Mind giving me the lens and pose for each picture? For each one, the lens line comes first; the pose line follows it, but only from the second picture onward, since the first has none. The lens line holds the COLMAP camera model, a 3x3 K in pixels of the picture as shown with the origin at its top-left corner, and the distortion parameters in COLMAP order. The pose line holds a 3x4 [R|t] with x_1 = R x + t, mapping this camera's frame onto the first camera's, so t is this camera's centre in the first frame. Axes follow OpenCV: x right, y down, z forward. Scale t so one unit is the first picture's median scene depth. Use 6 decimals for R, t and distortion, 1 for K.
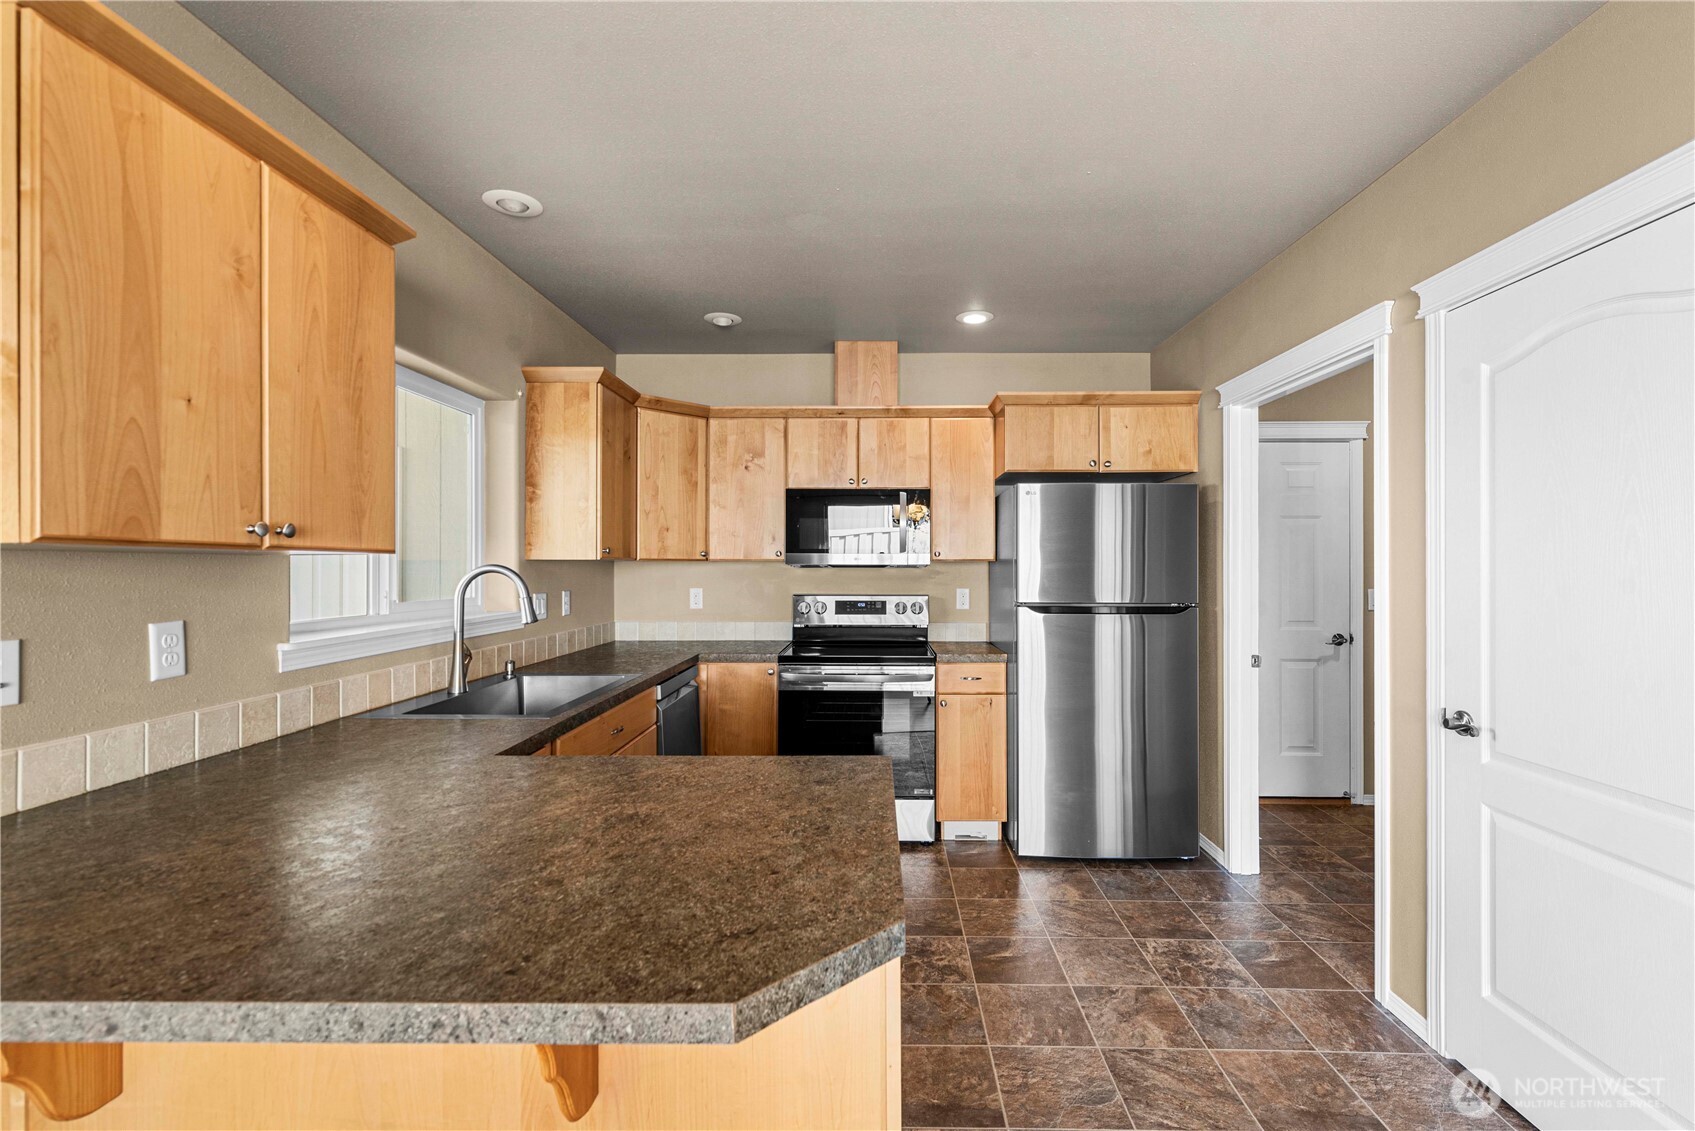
lens RADIAL K [[734.9, 0, 860.3], [0, 734.9, 559.7], [0, 0, 1]] dist [0.001932, -0.000842]
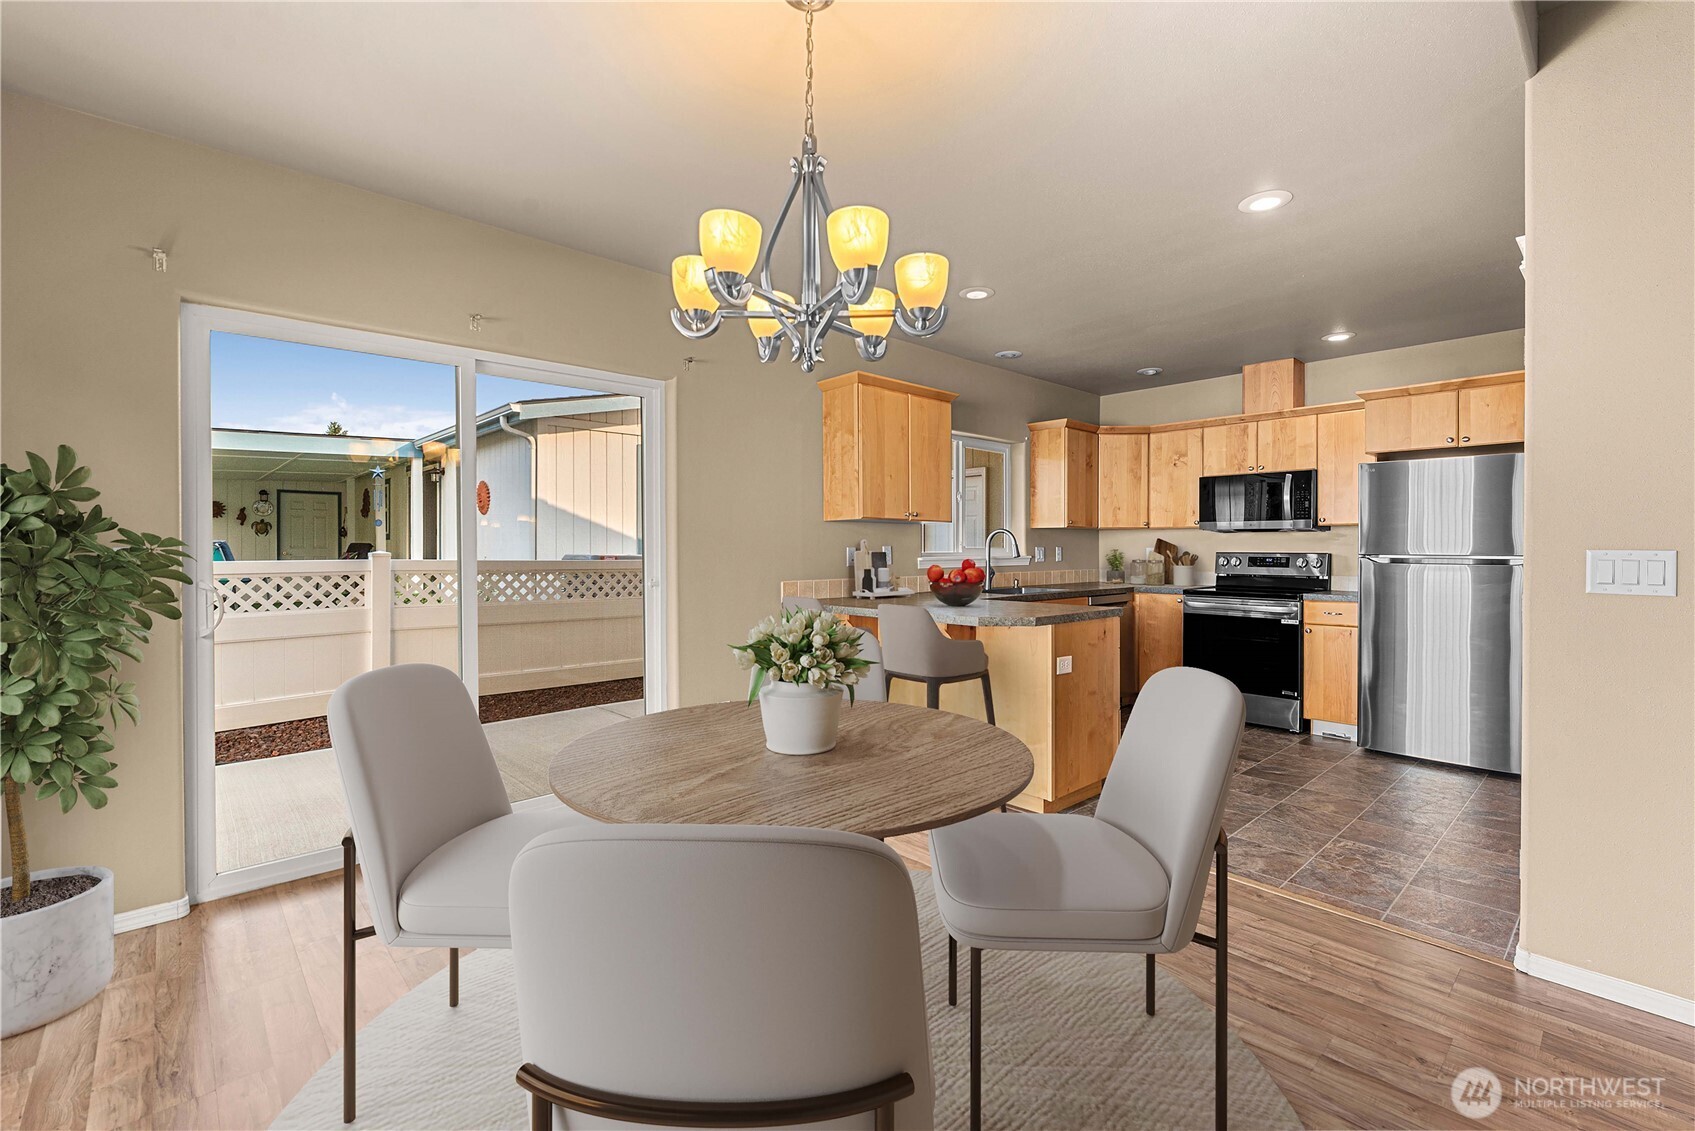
lens RADIAL K [[734.9, 0, 866.3], [0, 734.9, 551.4], [0, 0, 1]] dist [0.001932, -0.000842]
pose [[0.701315, 0.003725, -0.712841, 0.485959], [0.005823, 0.999923, 0.010954, 0.030321], [0.712827, -0.011833, 0.701240, -0.498201]]
